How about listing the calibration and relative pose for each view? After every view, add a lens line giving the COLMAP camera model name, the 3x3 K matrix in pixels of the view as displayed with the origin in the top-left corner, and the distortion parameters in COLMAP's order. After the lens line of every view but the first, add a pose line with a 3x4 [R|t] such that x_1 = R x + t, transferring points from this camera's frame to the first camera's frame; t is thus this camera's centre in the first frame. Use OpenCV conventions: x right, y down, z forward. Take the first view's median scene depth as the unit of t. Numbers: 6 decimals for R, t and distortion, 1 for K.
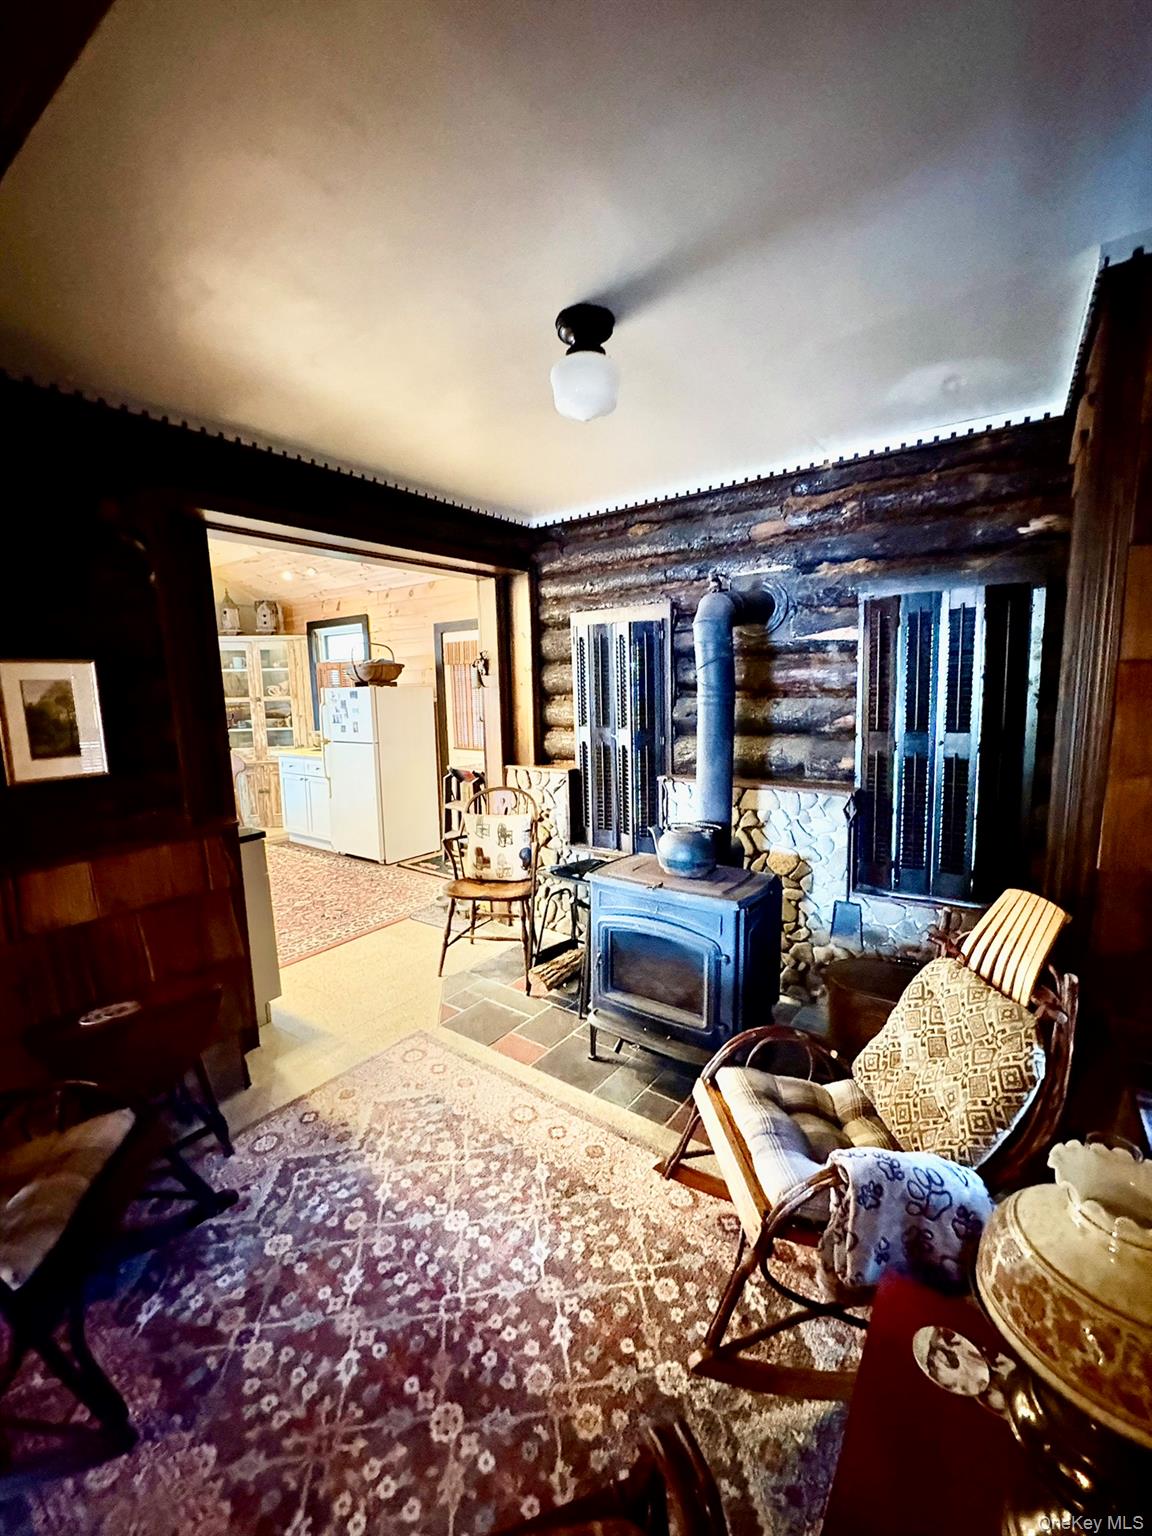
lens RADIAL K [[612.9, 0, 576.0], [0, 612.9, 768.0], [0, 0, 1]] dist [0.000814, -0.000207]
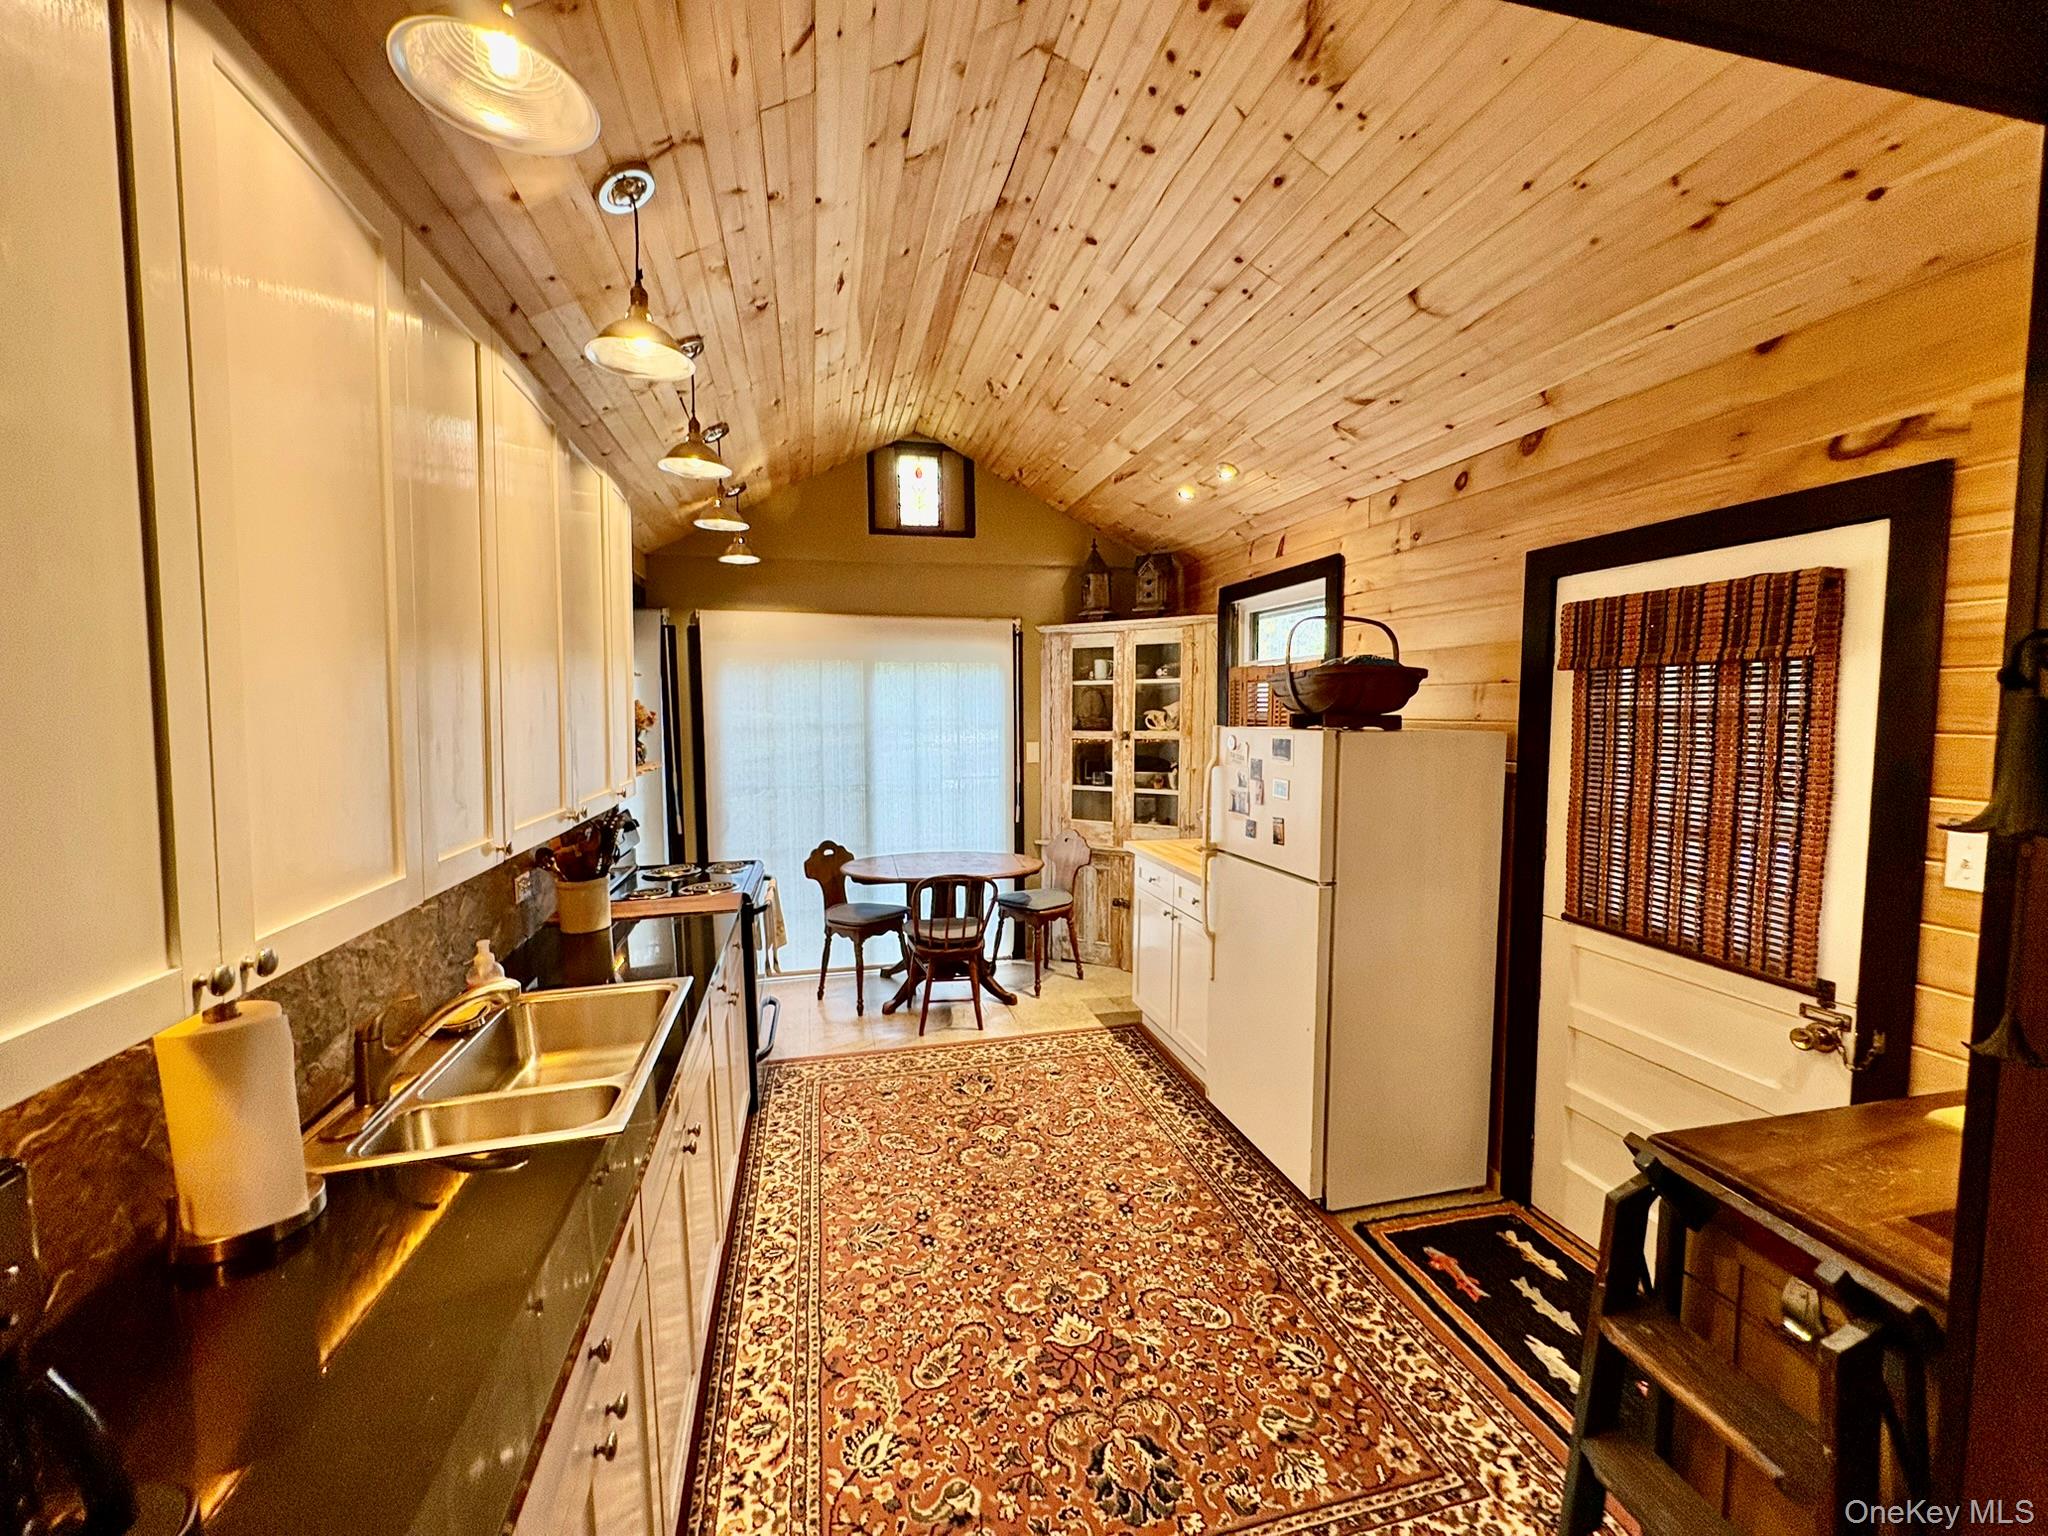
lens RADIAL K [[817.3, 0, 1024.0], [0, 817.3, 768.0], [0, 0, 1]] dist [0.000814, -0.000207]
pose [[0.765786, 0.066596, -0.639638, -0.132285], [-0.096104, 0.995306, -0.011431, -0.072694], [0.635874, 0.070225, 0.768592, 0.423620]]
